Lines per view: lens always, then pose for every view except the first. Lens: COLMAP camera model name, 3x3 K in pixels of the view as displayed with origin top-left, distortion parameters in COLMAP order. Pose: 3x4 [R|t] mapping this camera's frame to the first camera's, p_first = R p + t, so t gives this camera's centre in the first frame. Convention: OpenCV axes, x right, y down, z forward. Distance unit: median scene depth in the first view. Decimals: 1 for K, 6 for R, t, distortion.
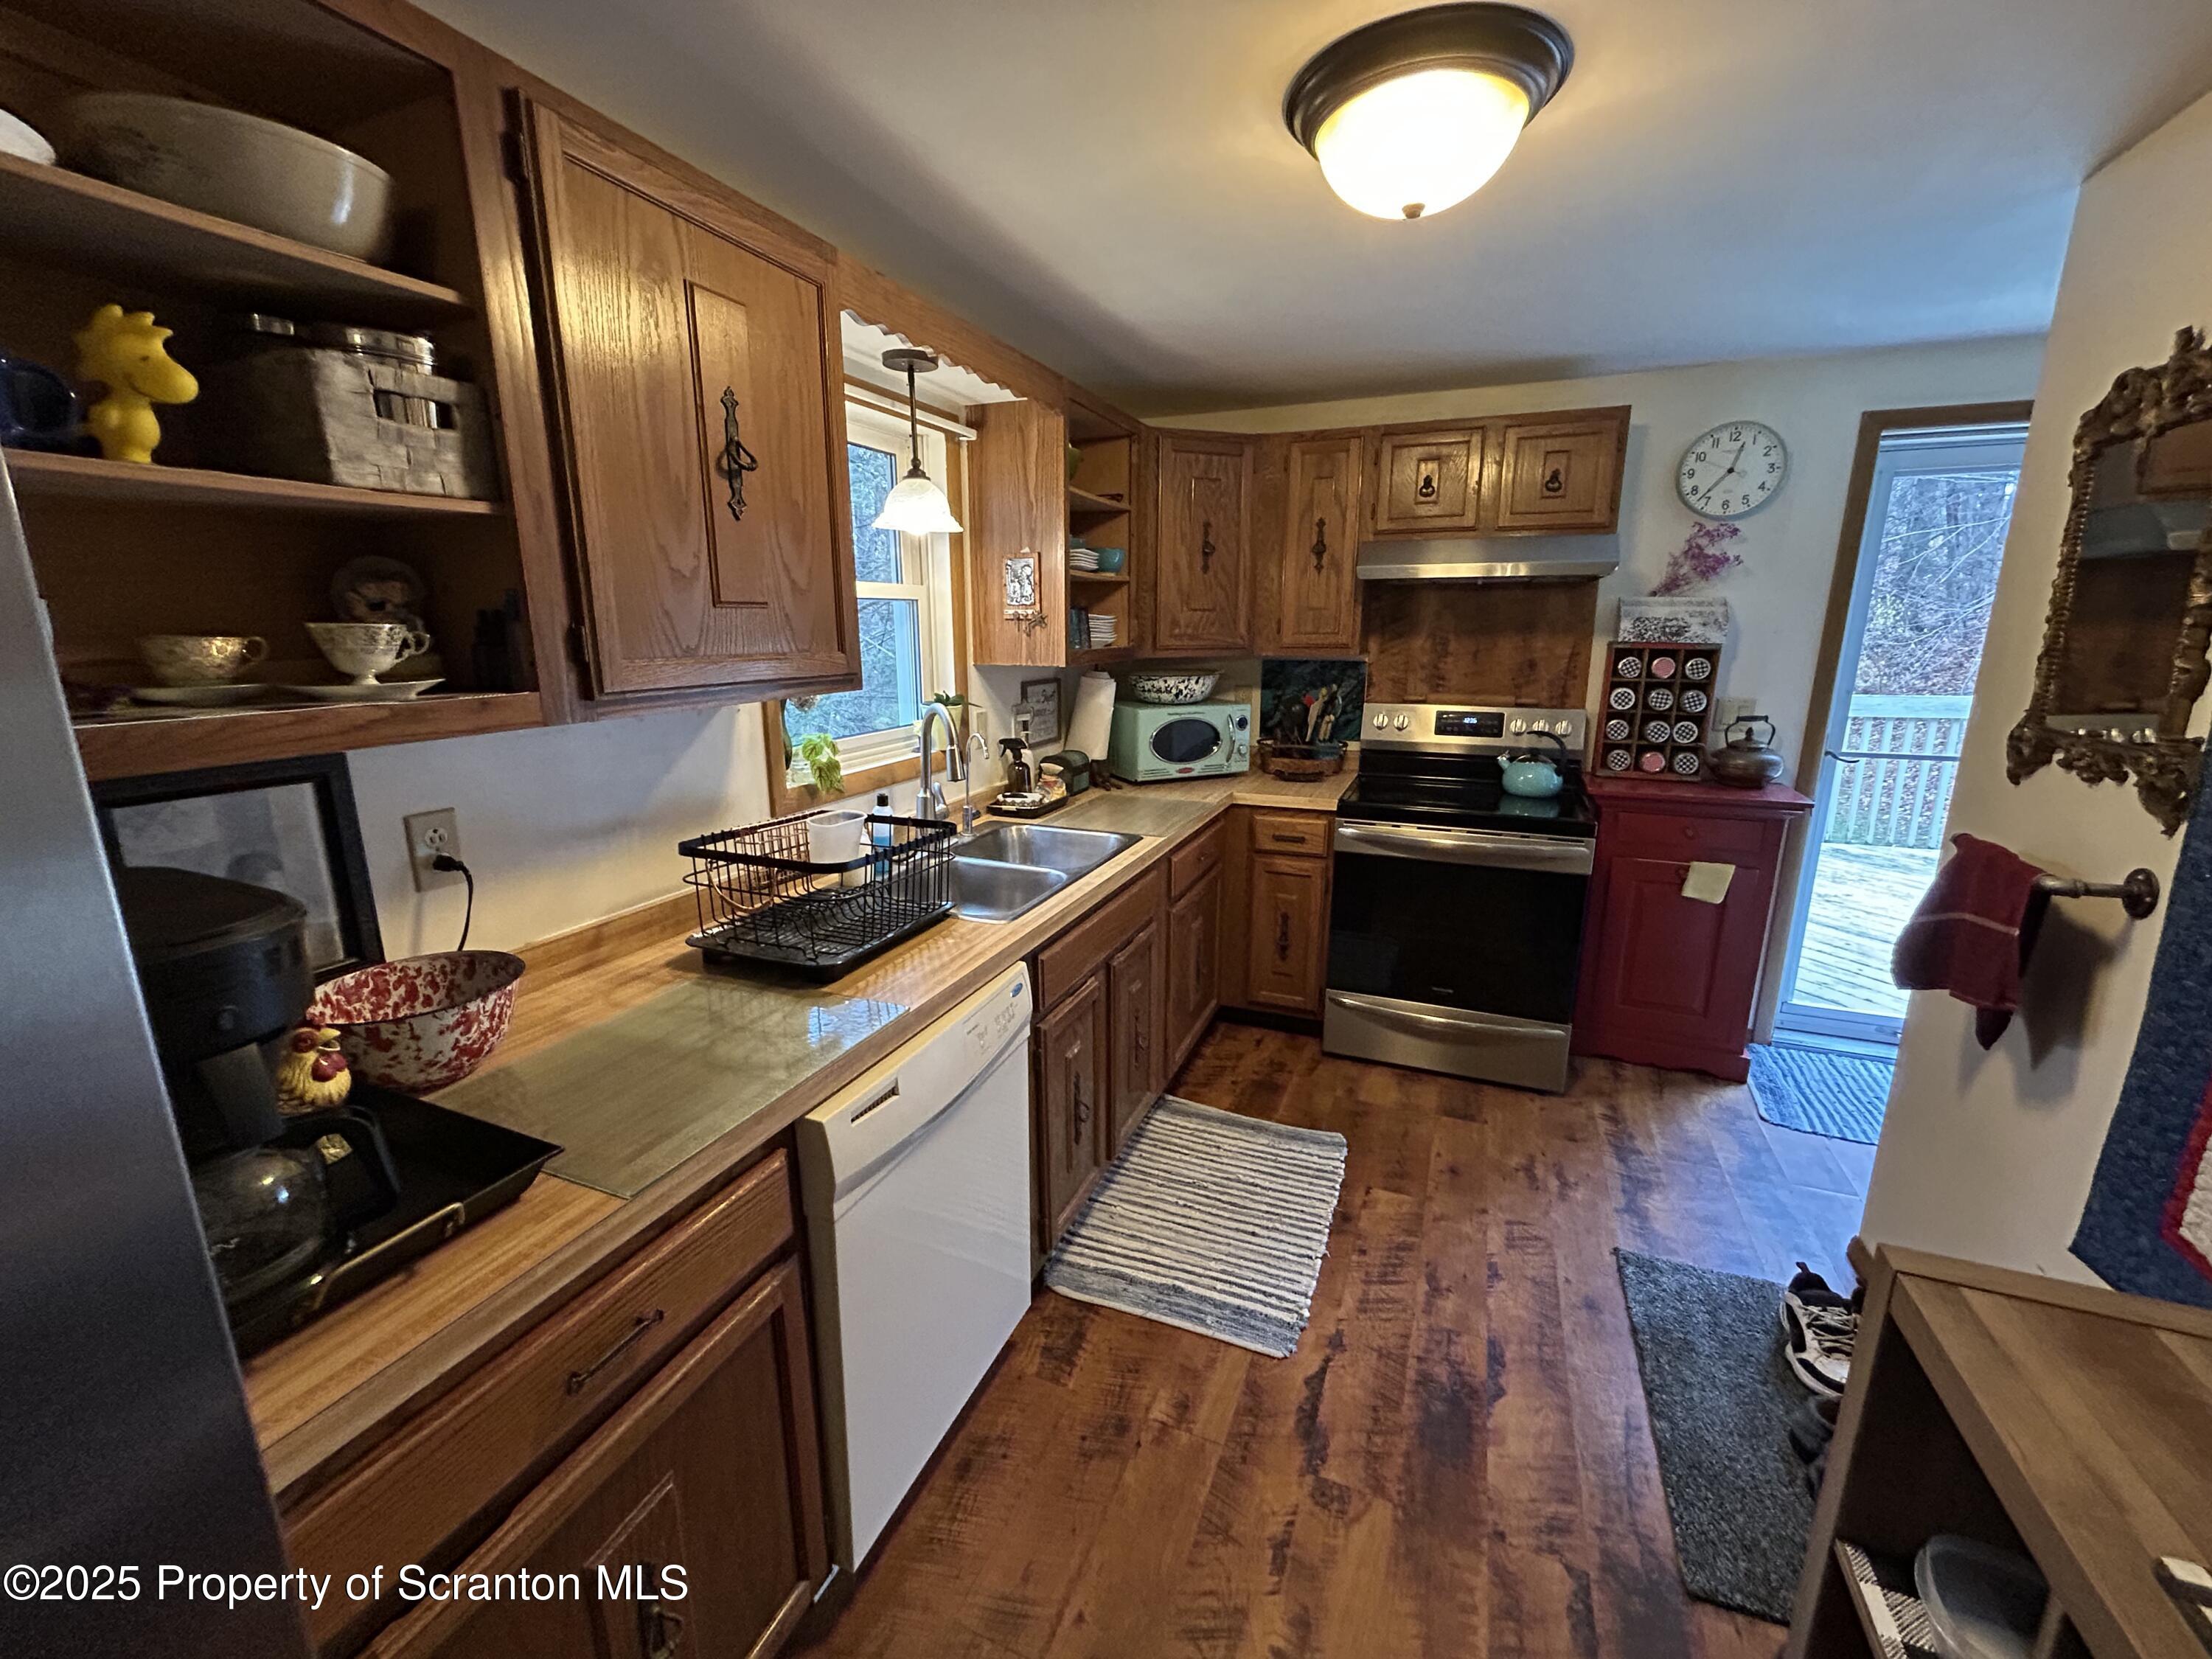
lens RADIAL K [[894.3, 0, 1105.0], [0, 894.3, 822.9], [0, 0, 1]] dist [-0.008025, 0.002572]
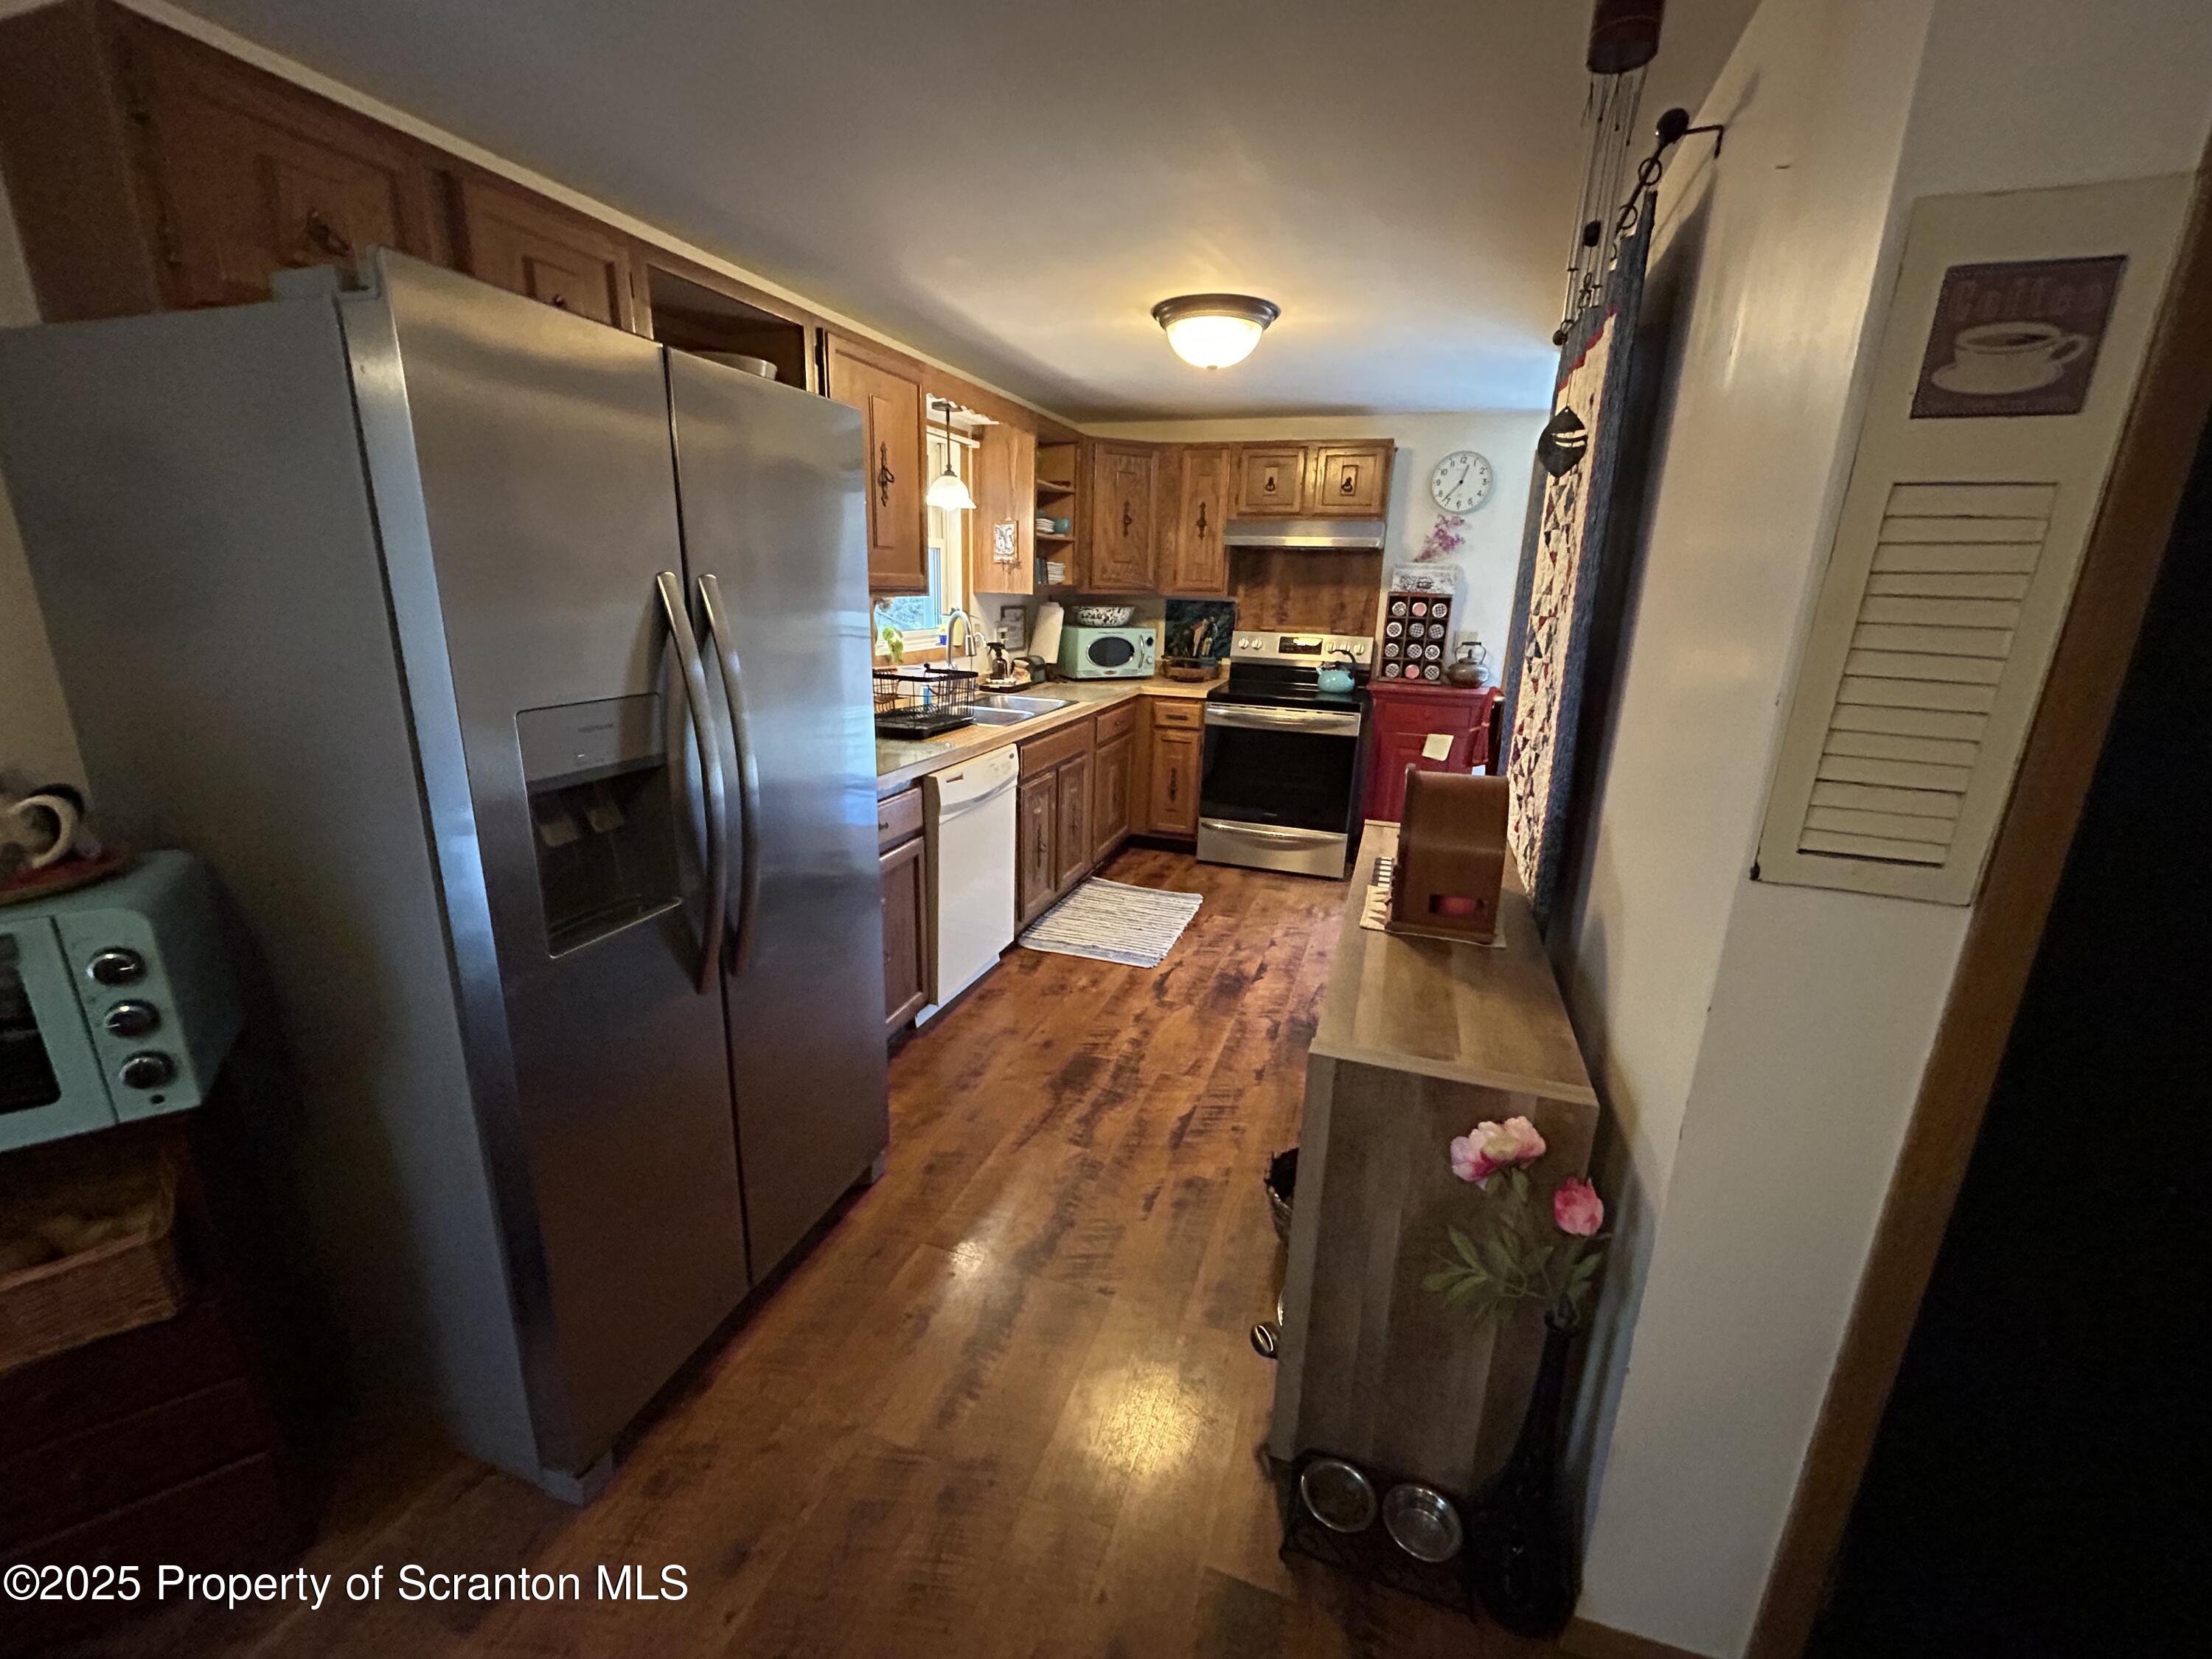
lens RADIAL K [[894.3, 0, 1104.8], [0, 894.3, 834.6], [0, 0, 1]] dist [-0.008025, 0.002572]
pose [[0.997816, 0.013550, 0.064652, -0.011709], [-0.017198, 0.998272, 0.056194, 0.140903], [-0.063779, -0.057184, 0.996324, -0.541229]]
